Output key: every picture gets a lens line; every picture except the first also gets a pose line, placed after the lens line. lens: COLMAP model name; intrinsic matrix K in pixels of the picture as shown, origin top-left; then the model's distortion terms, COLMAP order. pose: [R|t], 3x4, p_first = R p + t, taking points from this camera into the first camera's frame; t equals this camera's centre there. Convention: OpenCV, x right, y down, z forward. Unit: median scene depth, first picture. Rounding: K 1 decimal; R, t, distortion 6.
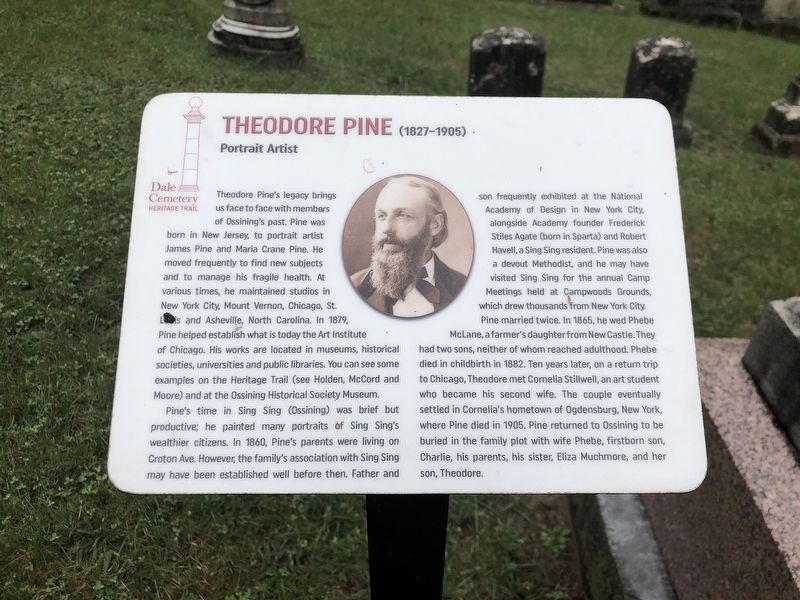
lens RADIAL K [[682.2, 0, 400.0], [0, 682.2, 300.0], [0, 0, 1]] dist [0.022079, 0.009053]
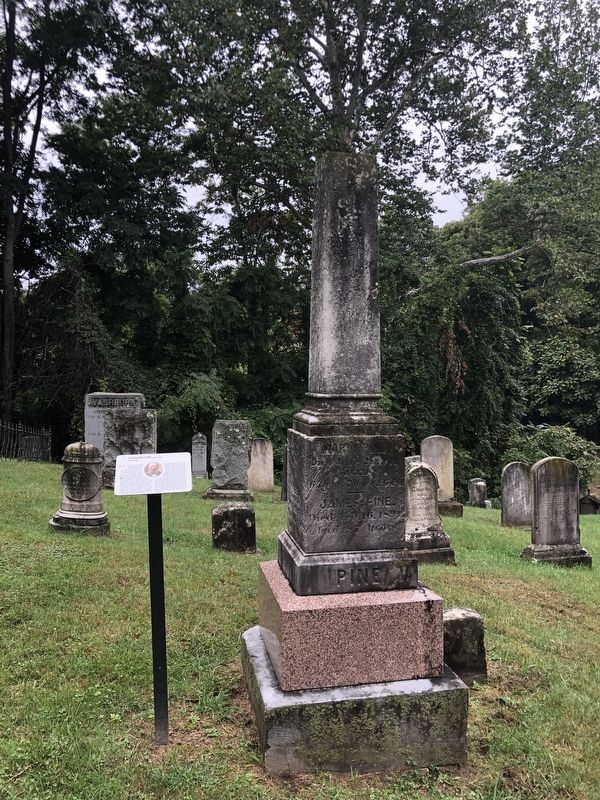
lens RADIAL K [[682.2, 0, 300.0], [0, 682.2, 400.0], [0, 0, 1]] dist [0.022079, 0.009053]
pose [[0.983343, -0.040906, 0.177099, 0.029339], [0.133675, 0.822961, -0.552146, 0.362347], [-0.123160, 0.566623, 0.814721, -0.572448]]
